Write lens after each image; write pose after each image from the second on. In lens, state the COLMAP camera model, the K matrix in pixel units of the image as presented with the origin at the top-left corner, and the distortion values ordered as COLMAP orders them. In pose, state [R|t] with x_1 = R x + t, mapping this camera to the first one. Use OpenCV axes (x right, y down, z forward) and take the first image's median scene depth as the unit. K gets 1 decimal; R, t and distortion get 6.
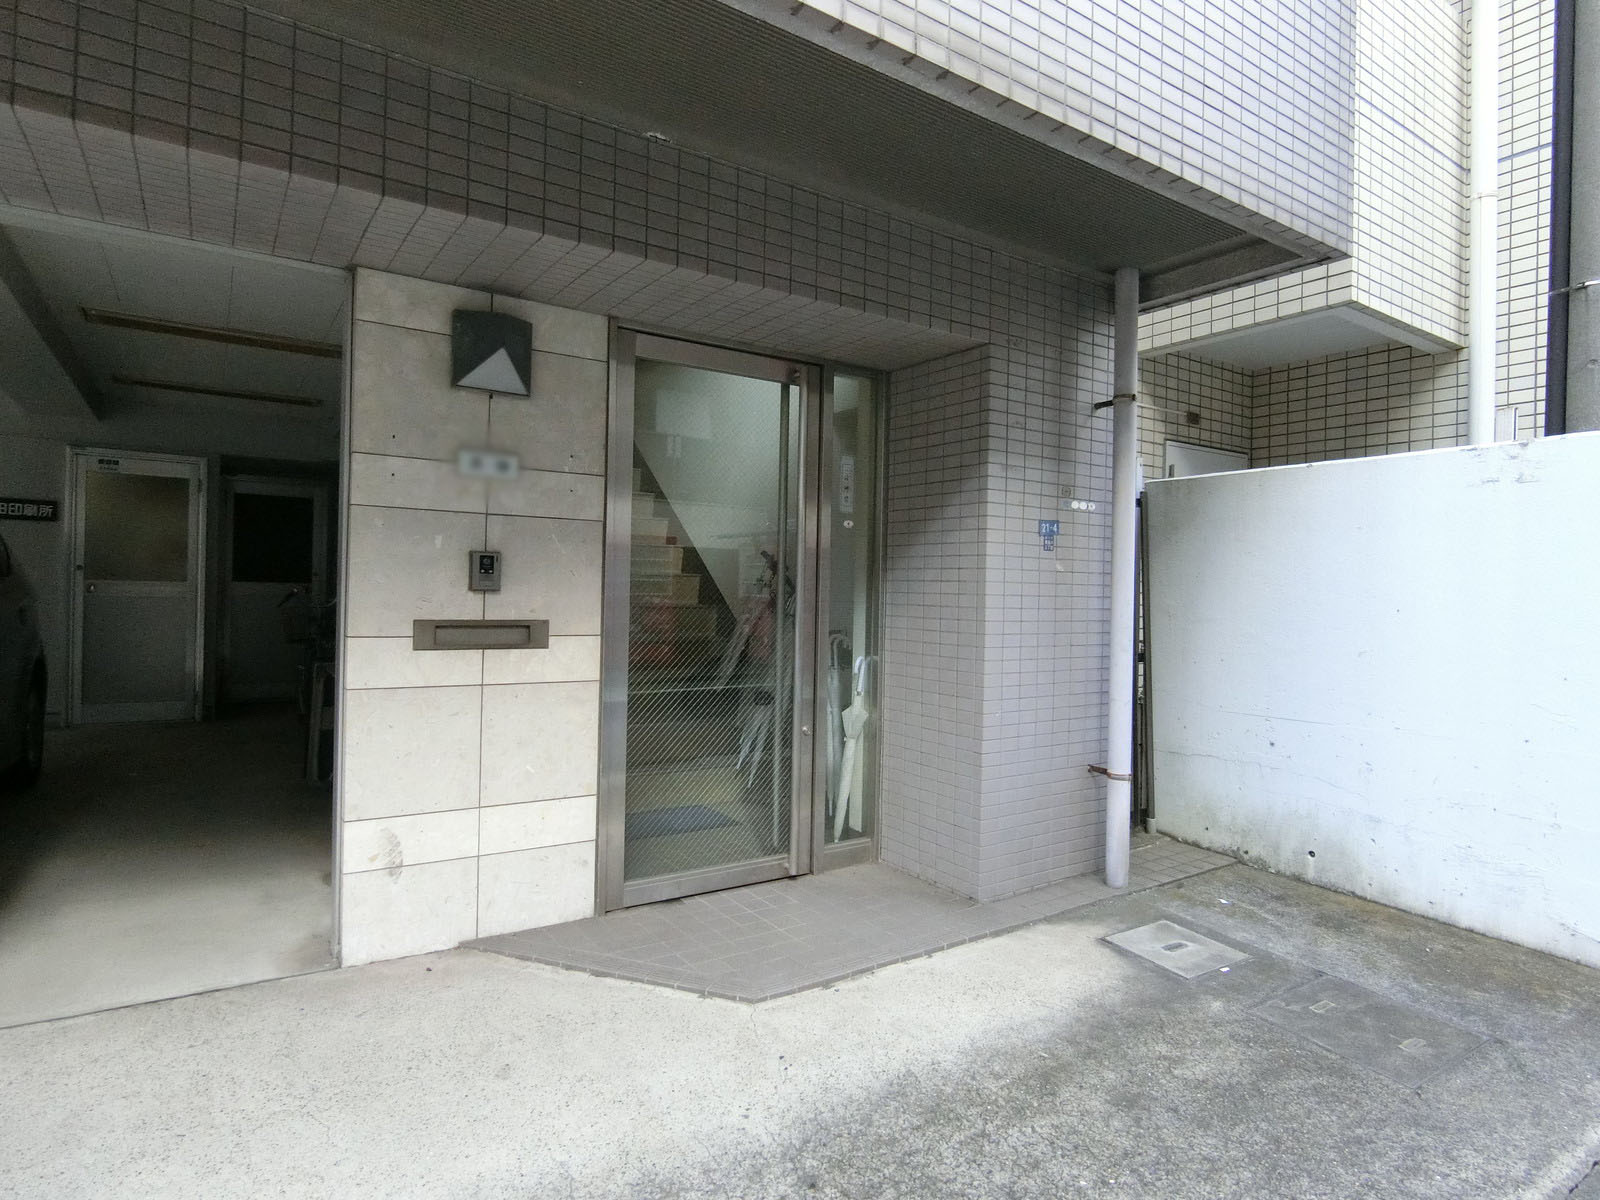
lens RADIAL K [[892.7, 0, 800.0], [0, 892.7, 600.0], [0, 0, 1]] dist [0.002520, -0.009788]
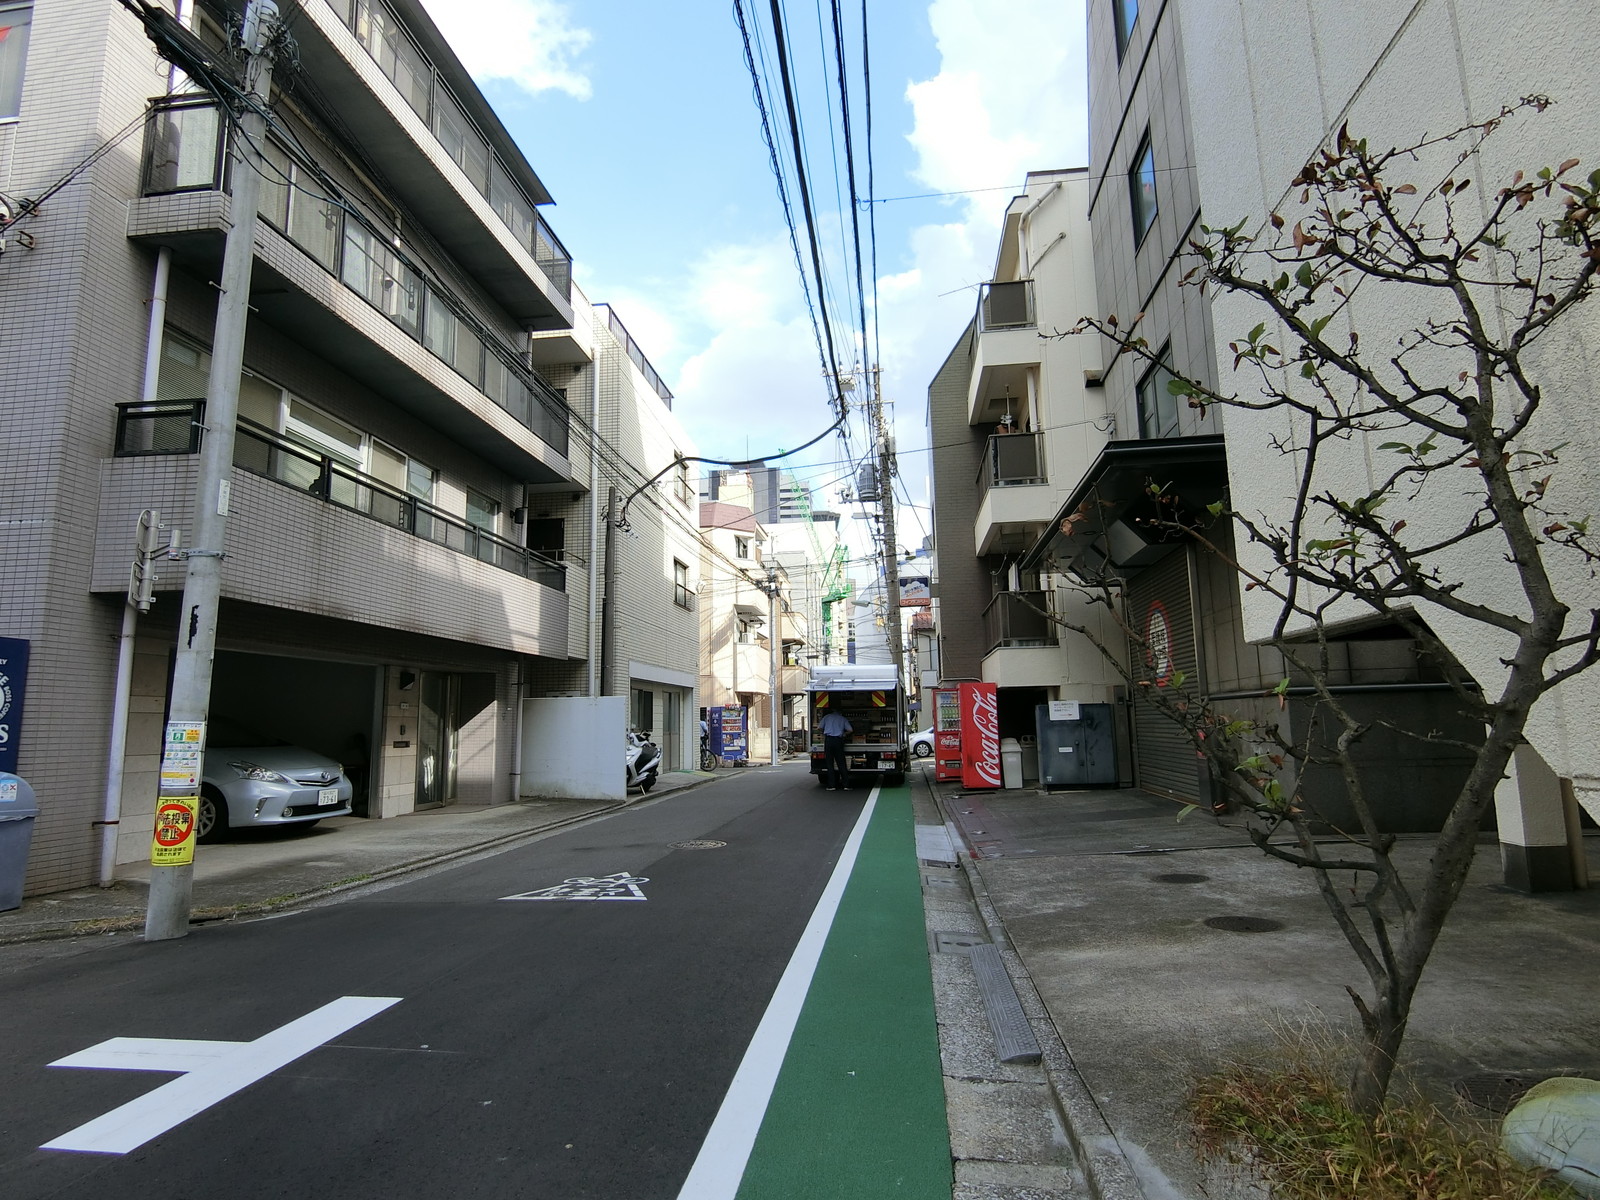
lens RADIAL K [[892.7, 0, 800.0], [0, 892.7, 600.0], [0, 0, 1]] dist [0.002520, -0.009788]
pose [[0.644701, 0.080277, 0.760208, -2.538580], [0.025218, 0.991696, -0.126108, -0.064089], [-0.764019, 0.100473, 0.637322, -3.432344]]
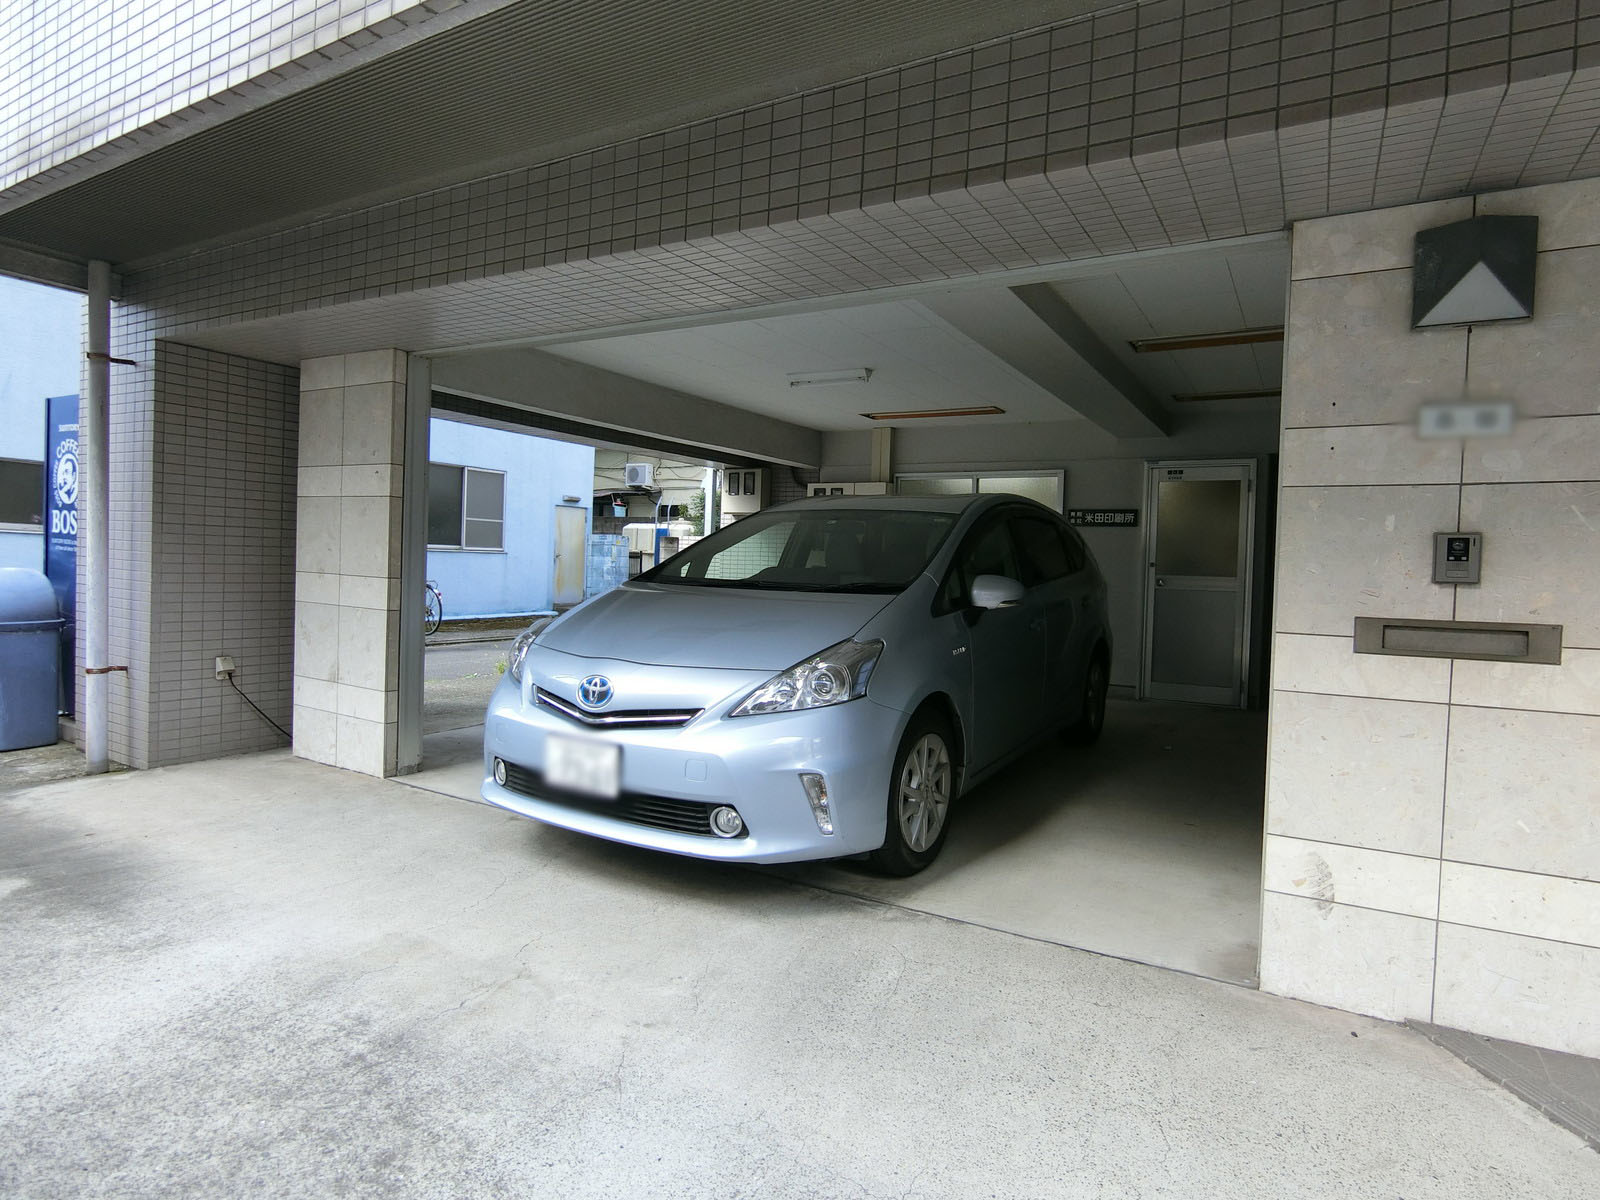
lens RADIAL K [[892.7, 0, 800.0], [0, 892.7, 600.0], [0, 0, 1]] dist [0.002520, -0.009788]
pose [[0.450841, 0.020240, -0.892375, 0.083382], [-0.016971, 0.999757, 0.014102, 0.002869], [0.892443, 0.008787, 0.451075, 0.145090]]
